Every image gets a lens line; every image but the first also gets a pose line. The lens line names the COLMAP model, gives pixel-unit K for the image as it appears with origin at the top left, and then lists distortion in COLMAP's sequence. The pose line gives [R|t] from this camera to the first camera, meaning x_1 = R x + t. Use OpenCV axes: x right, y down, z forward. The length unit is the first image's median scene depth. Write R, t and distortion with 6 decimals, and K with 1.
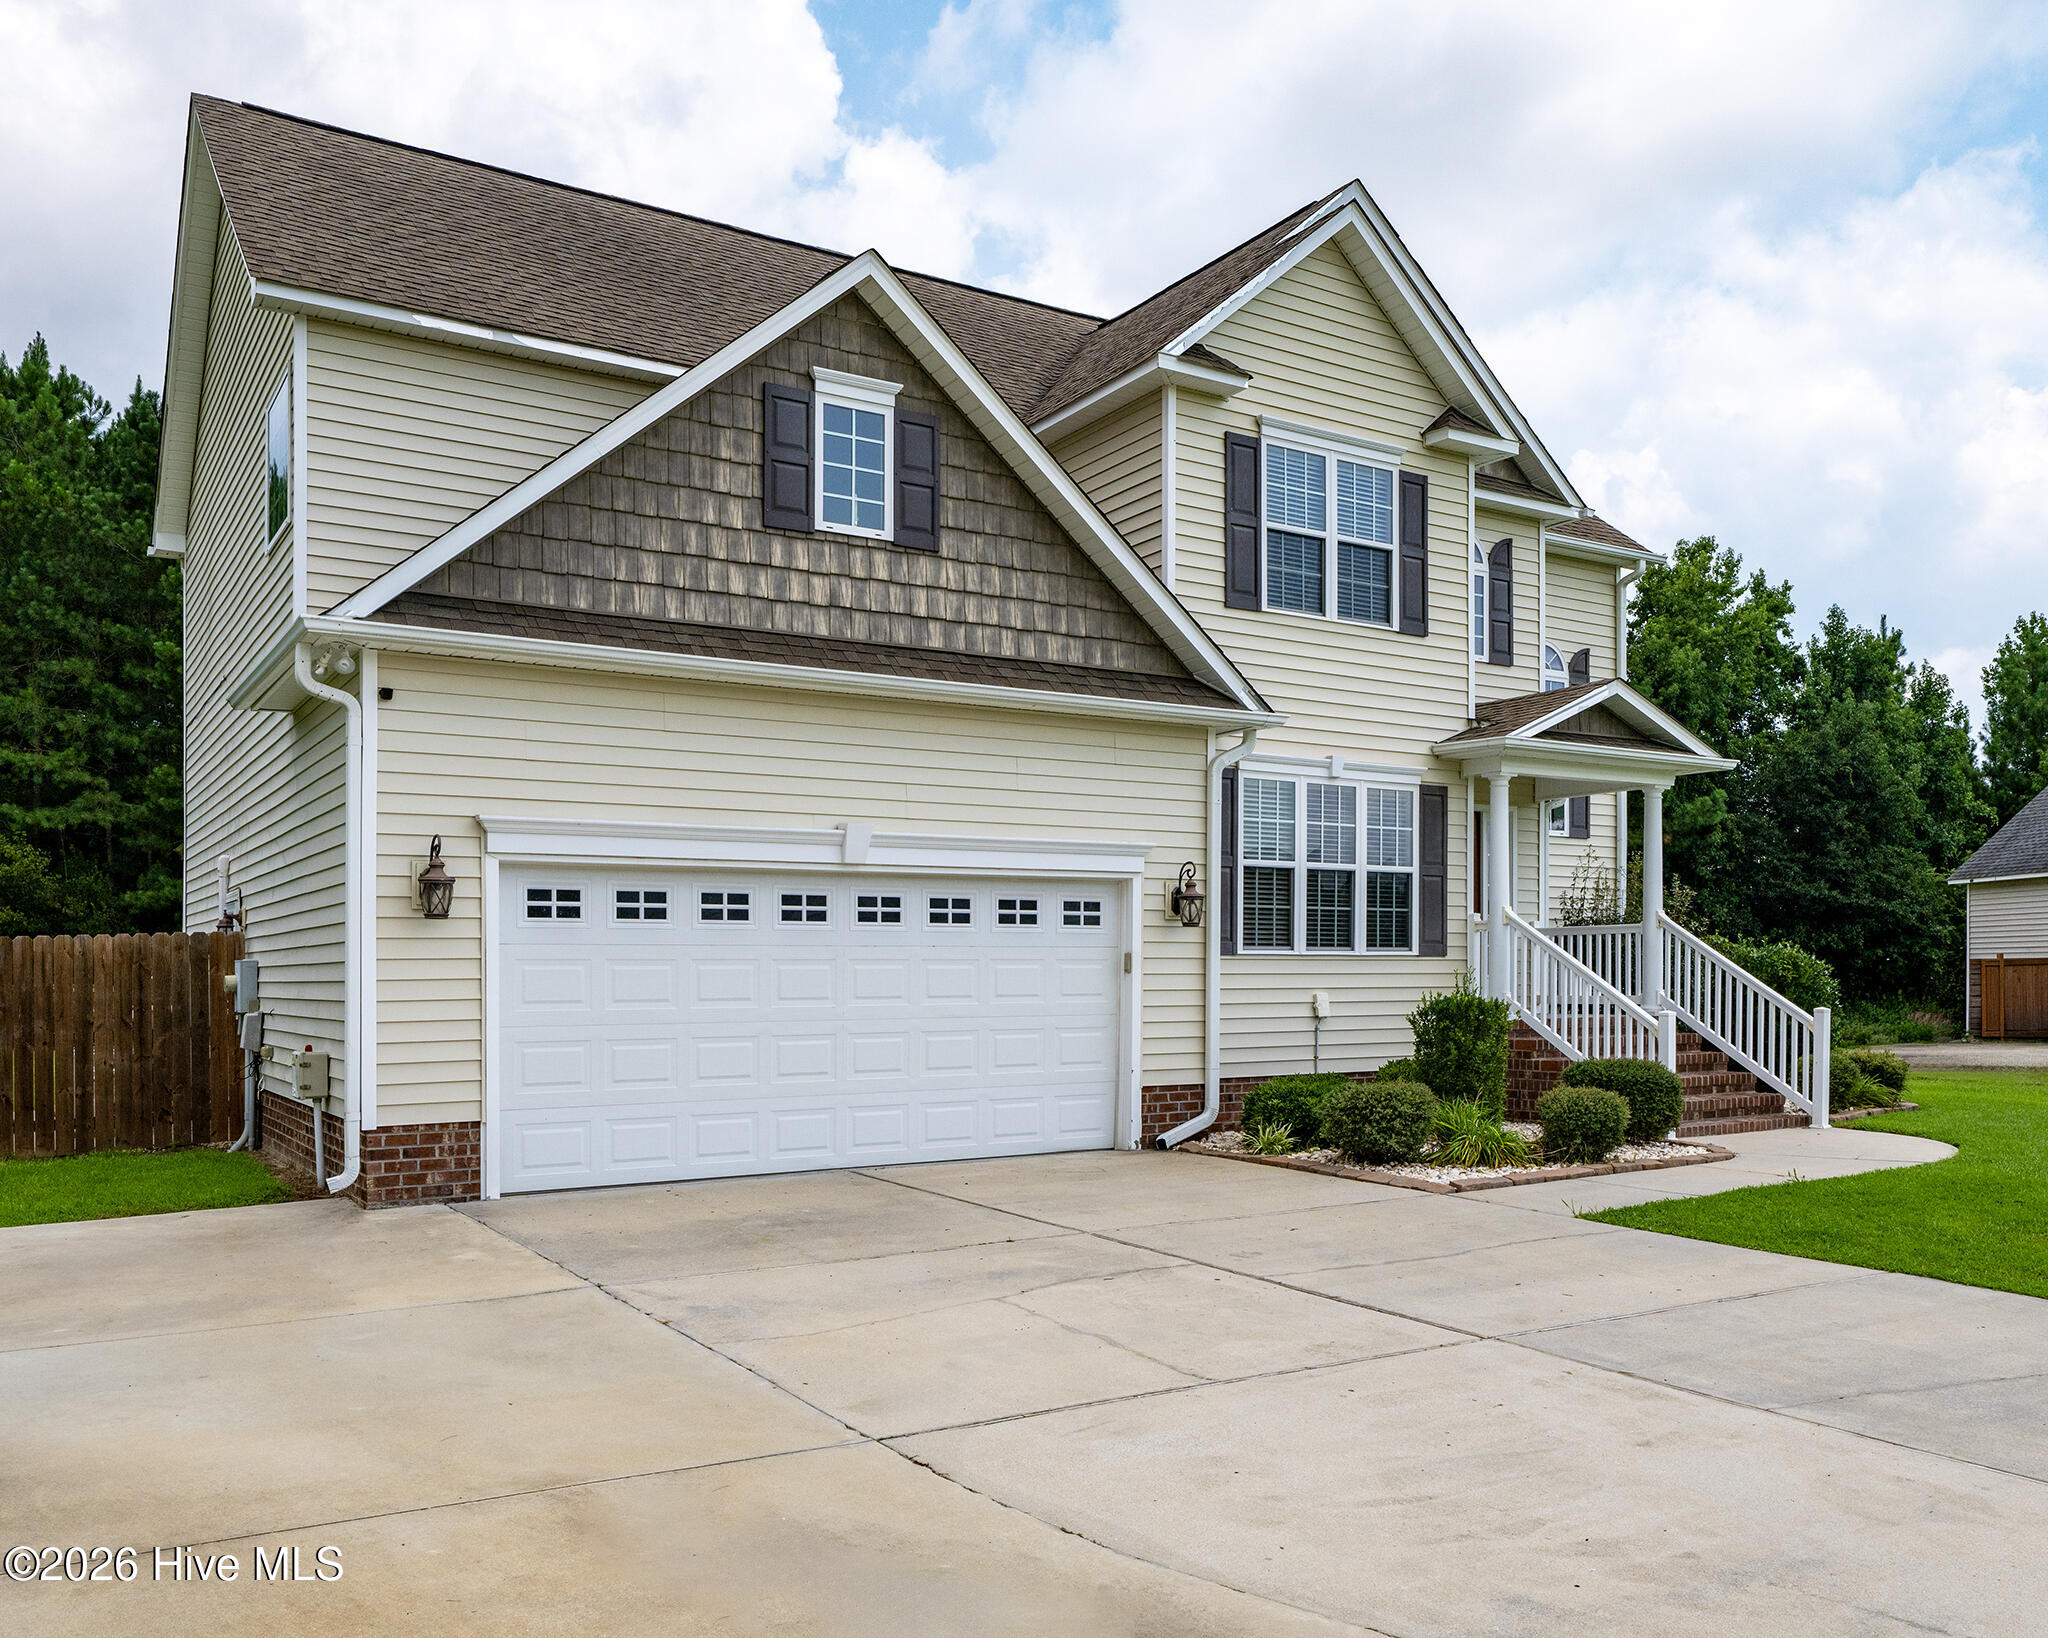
lens RADIAL K [[1706.1, 0, 1092.6], [0, 1706.1, 989.3], [0, 0, 1]] dist [-0.005584, -0.001907]
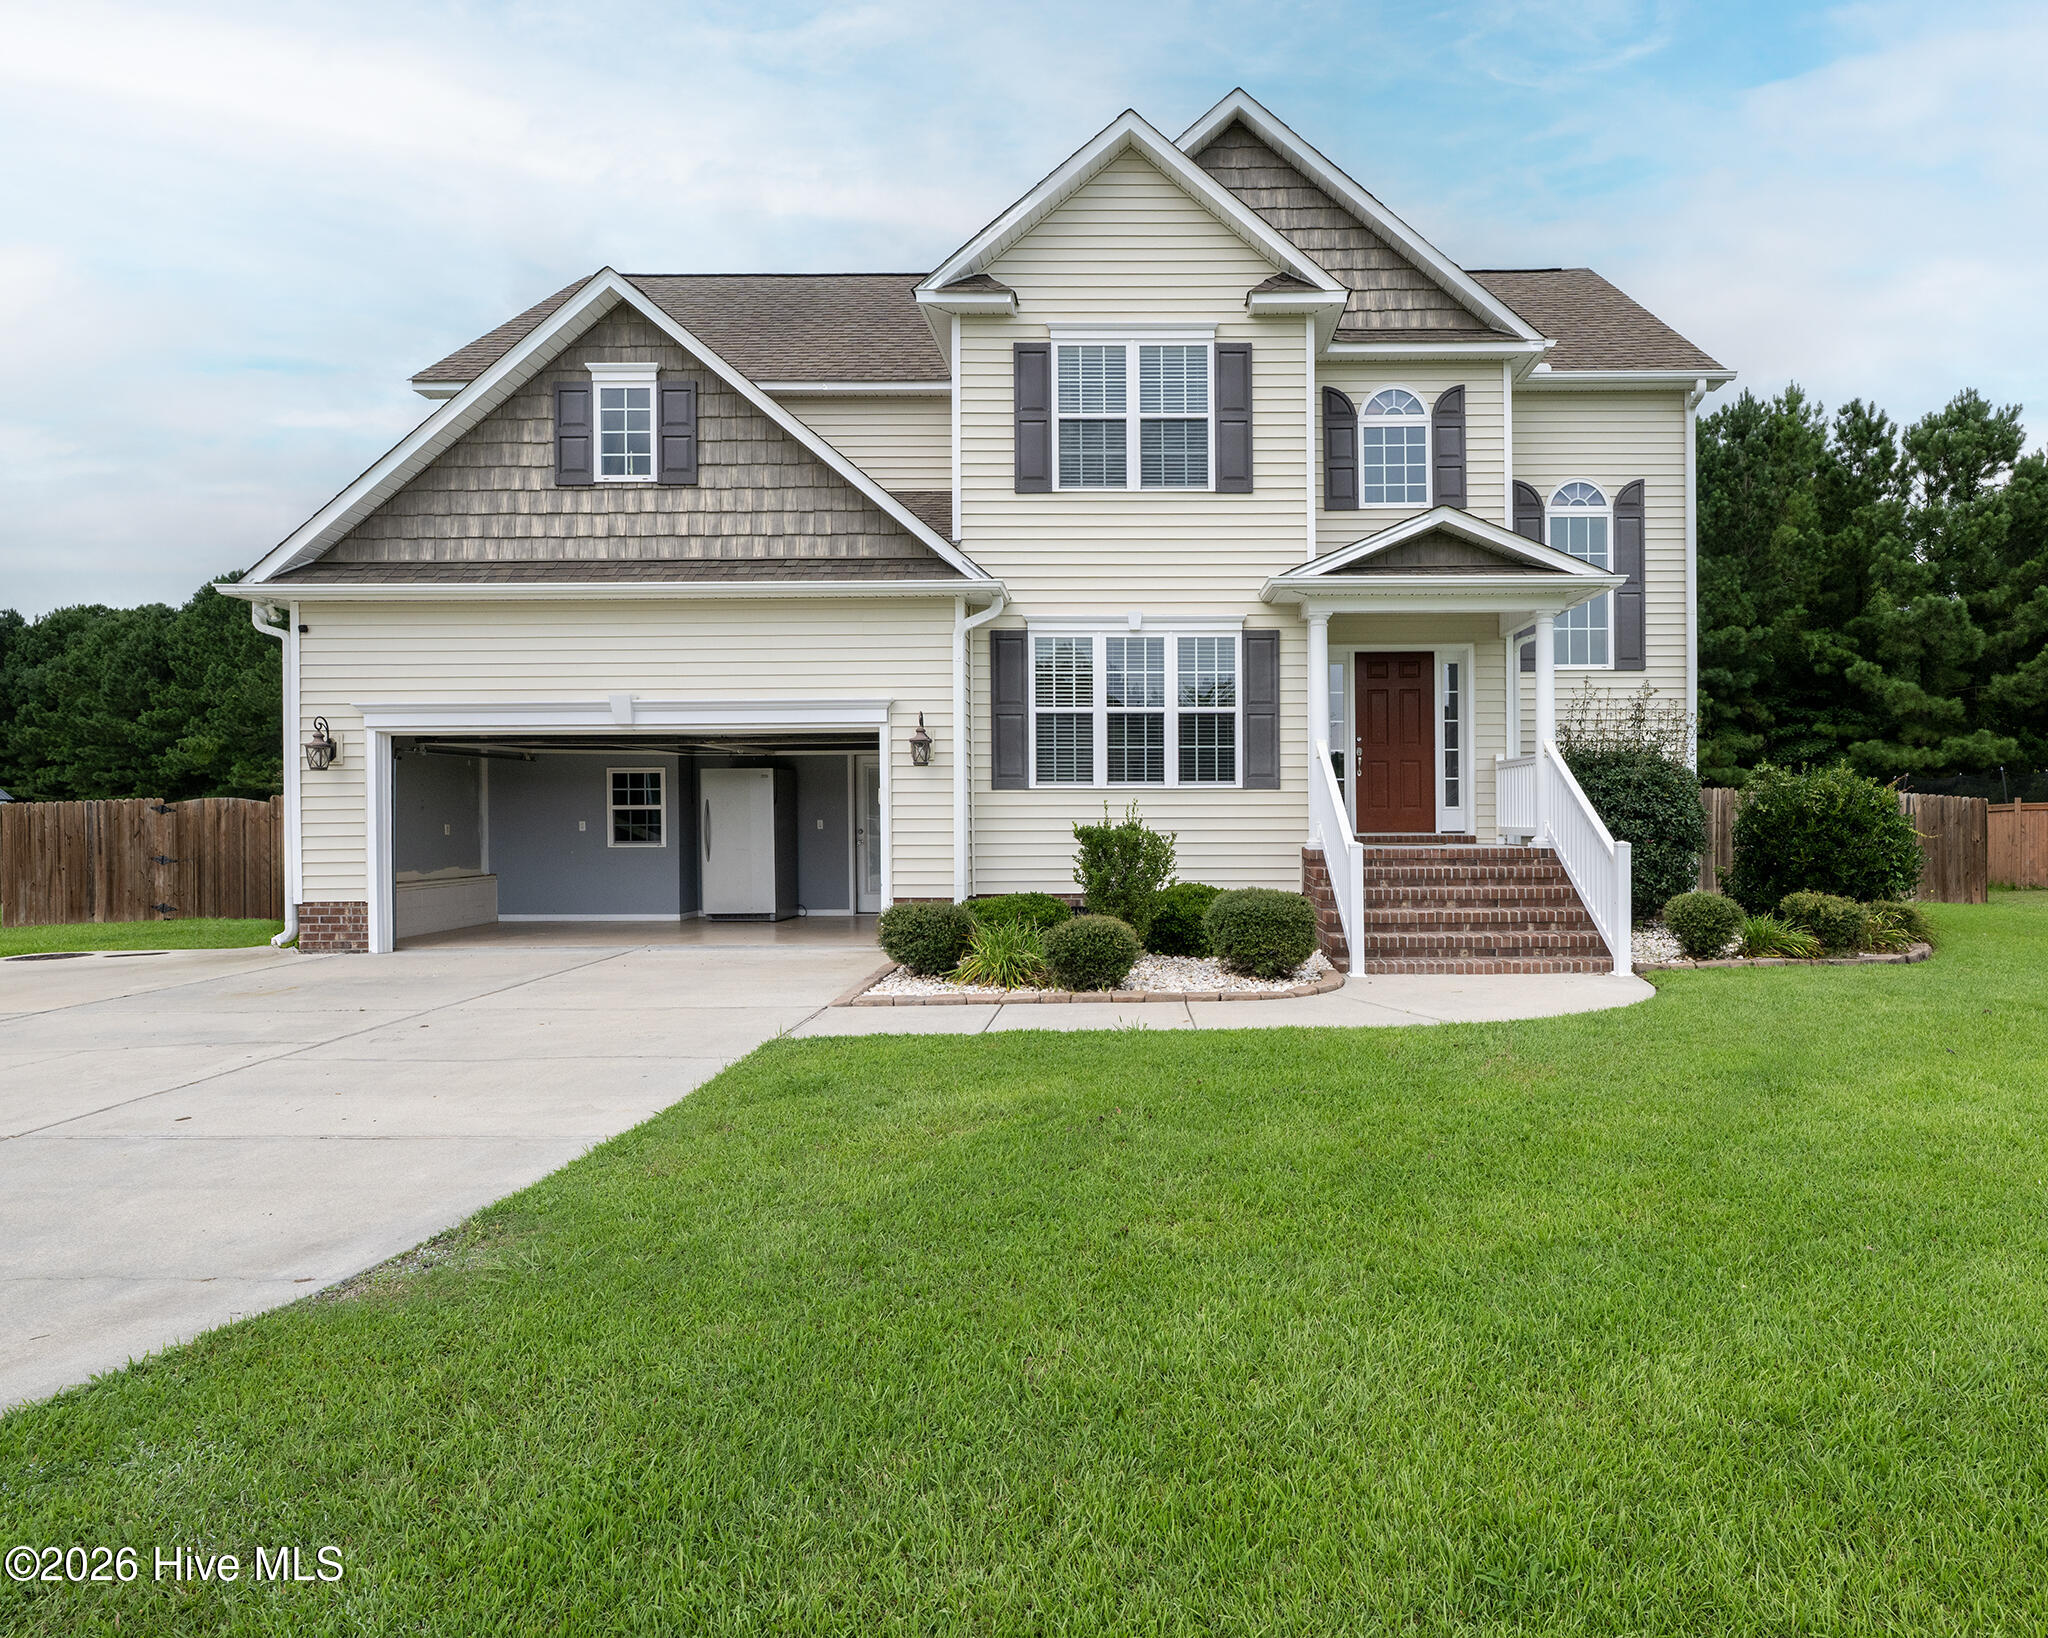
lens RADIAL K [[1143.1, 0, 1184.3], [0, 1143.1, 823.1], [0, 0, 1]] dist [-0.001426, -0.000837]
pose [[0.832931, 0.006301, -0.553341, 0.649912], [-0.004134, 0.999978, 0.005163, -0.001494], [0.553362, -0.002013, 0.832939, 0.433107]]
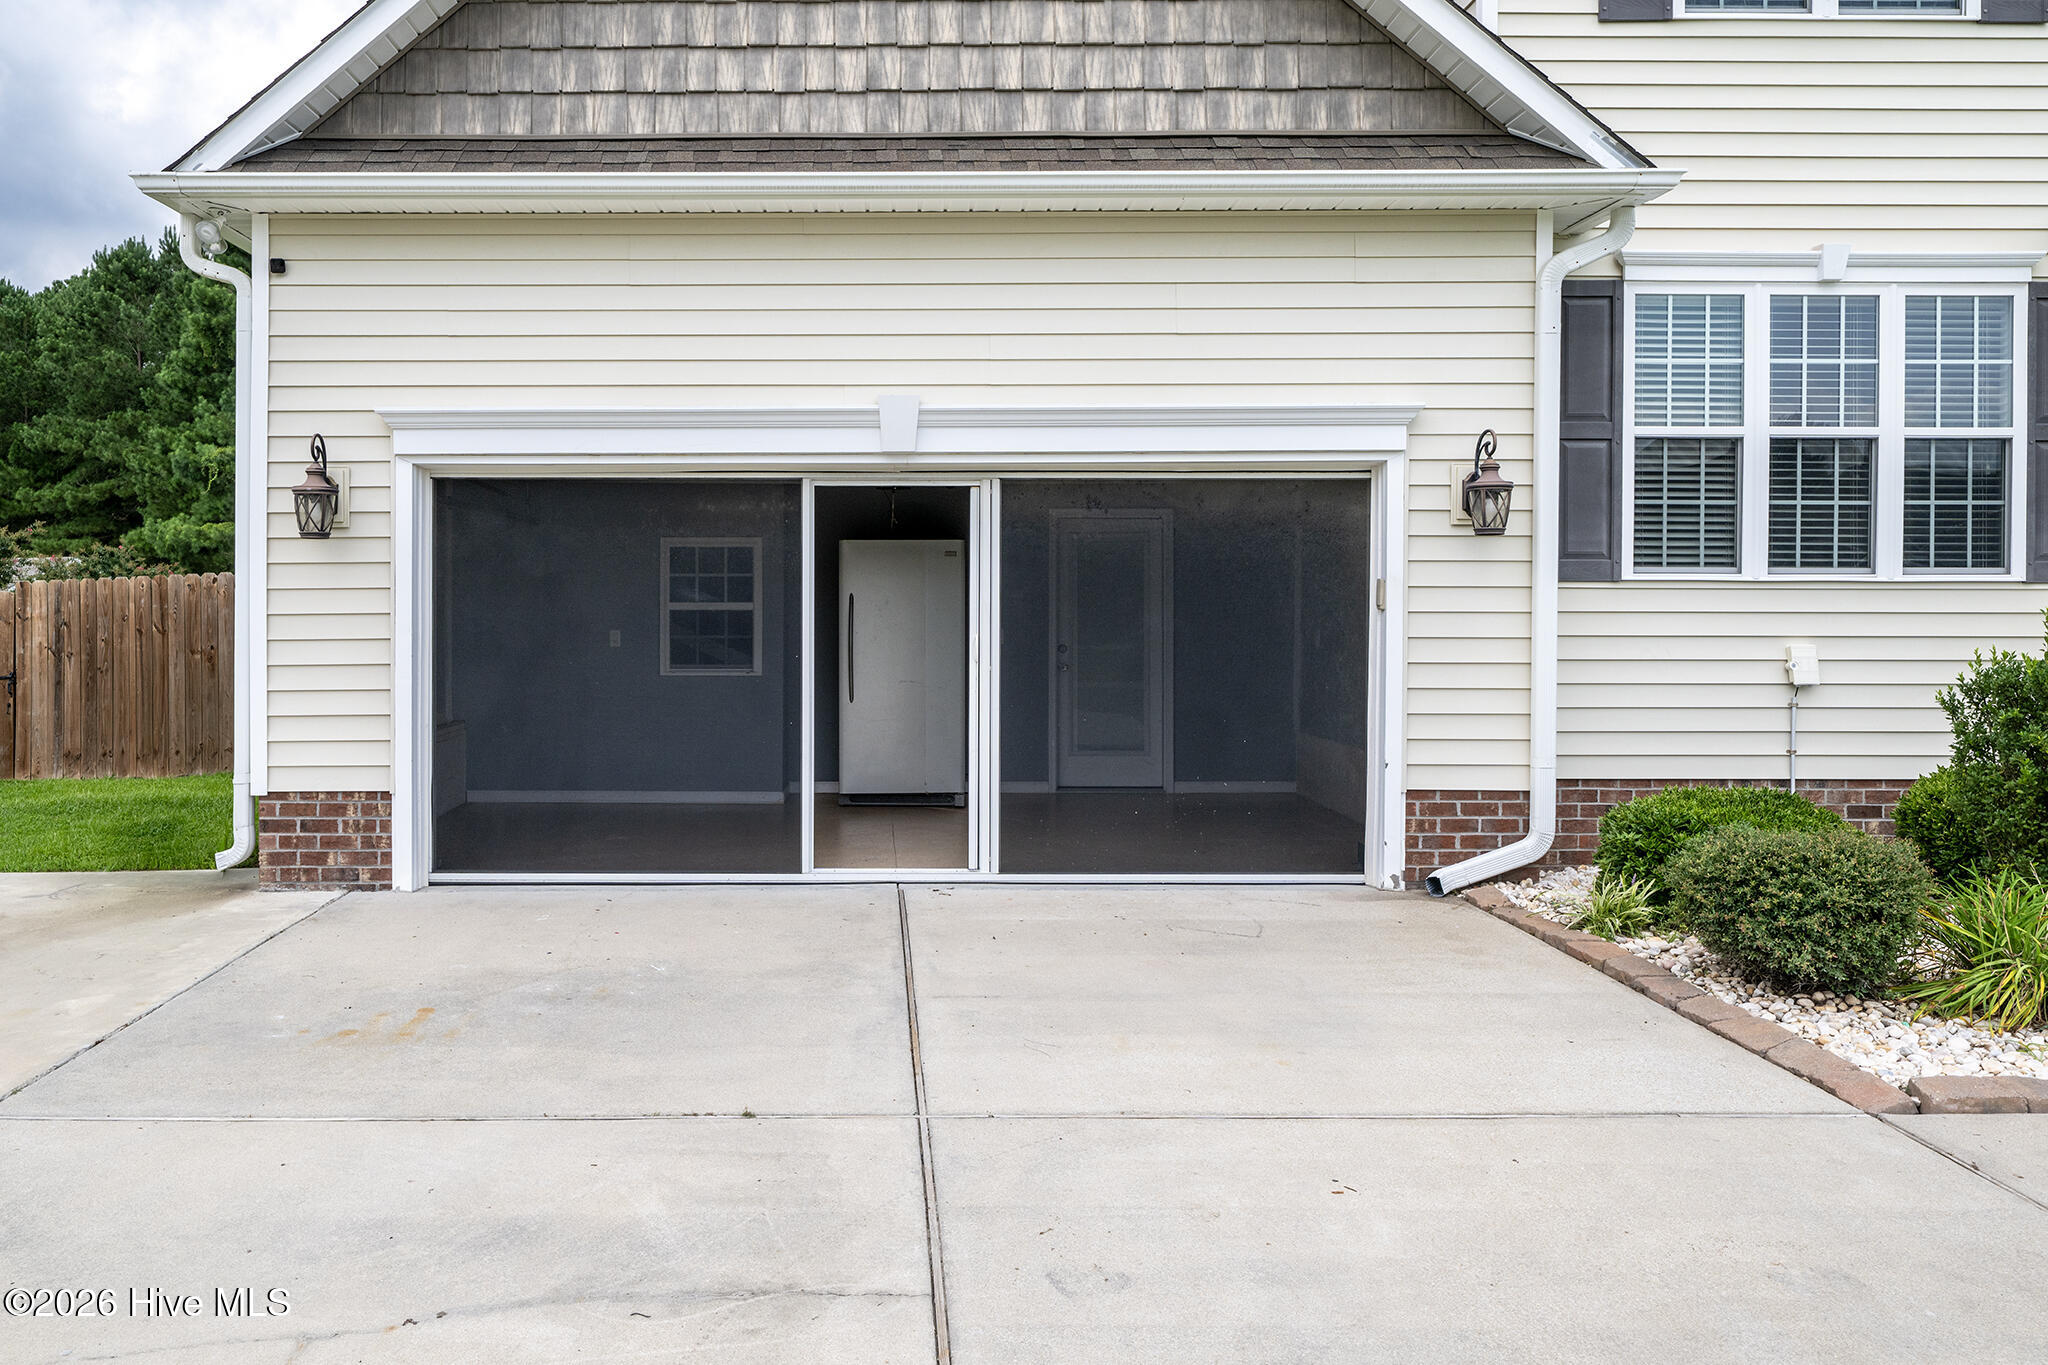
lens RADIAL K [[1426.5, 0, 914.8], [0, 1426.5, 605.5], [0, 0, 1]] dist [-0.007458, 0.002313]
pose [[0.830014, 0.006275, -0.557707, 0.171048], [-0.009186, 0.999955, -0.002421, -0.008327], [0.557667, 0.007133, 0.830034, 0.458157]]
